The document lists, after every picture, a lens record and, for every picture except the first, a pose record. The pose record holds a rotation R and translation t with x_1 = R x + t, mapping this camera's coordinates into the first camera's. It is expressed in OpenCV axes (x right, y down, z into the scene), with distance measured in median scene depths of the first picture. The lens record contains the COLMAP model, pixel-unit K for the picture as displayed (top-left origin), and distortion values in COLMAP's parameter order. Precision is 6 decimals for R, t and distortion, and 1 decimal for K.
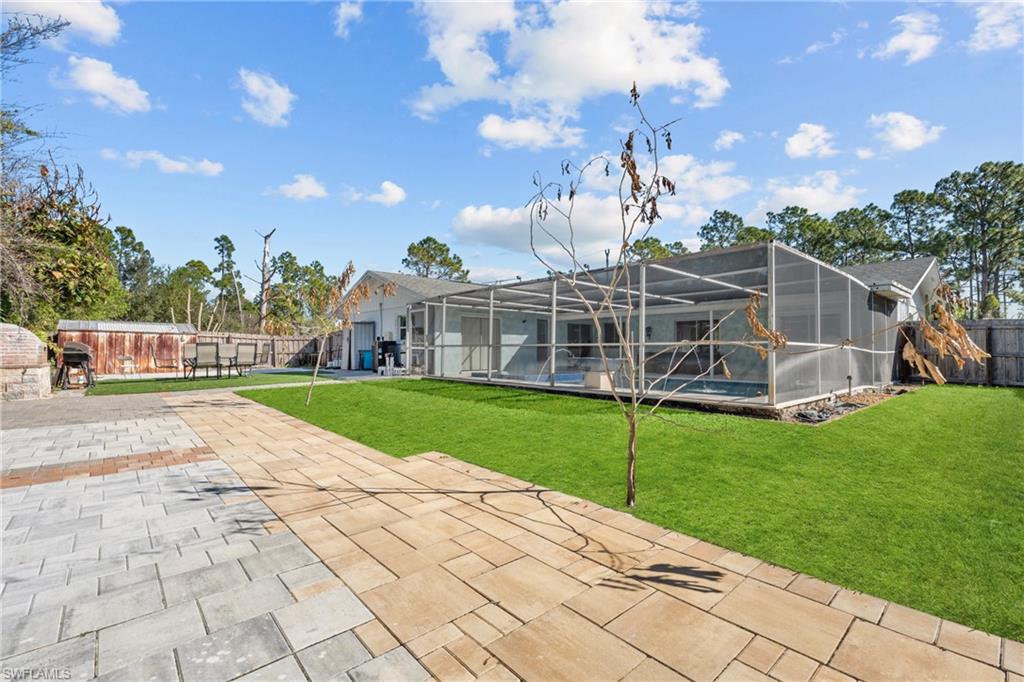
lens RADIAL K [[458.2, 0, 512.0], [0, 458.2, 341.0], [0, 0, 1]] dist [0.000174, -0.000209]
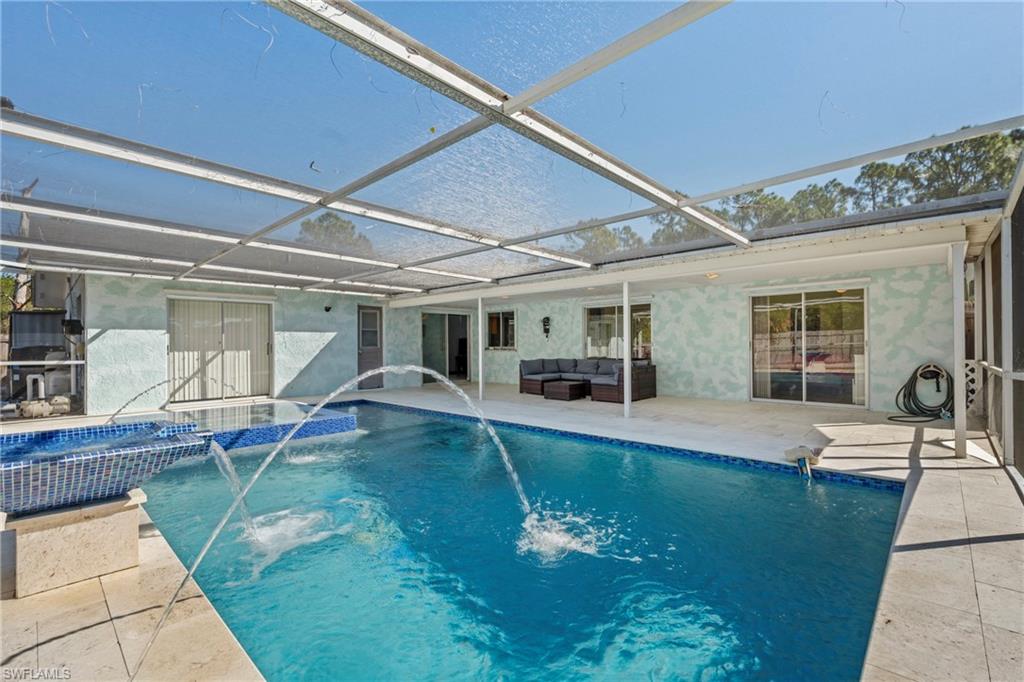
lens RADIAL K [[458.2, 0, 512.0], [0, 458.2, 341.0], [0, 0, 1]] dist [0.000174, -0.000209]
pose [[0.996462, -0.008431, 0.083622, 0.094358], [0.007230, 0.999867, 0.014650, -0.003965], [-0.083734, -0.013993, 0.996390, 0.177132]]
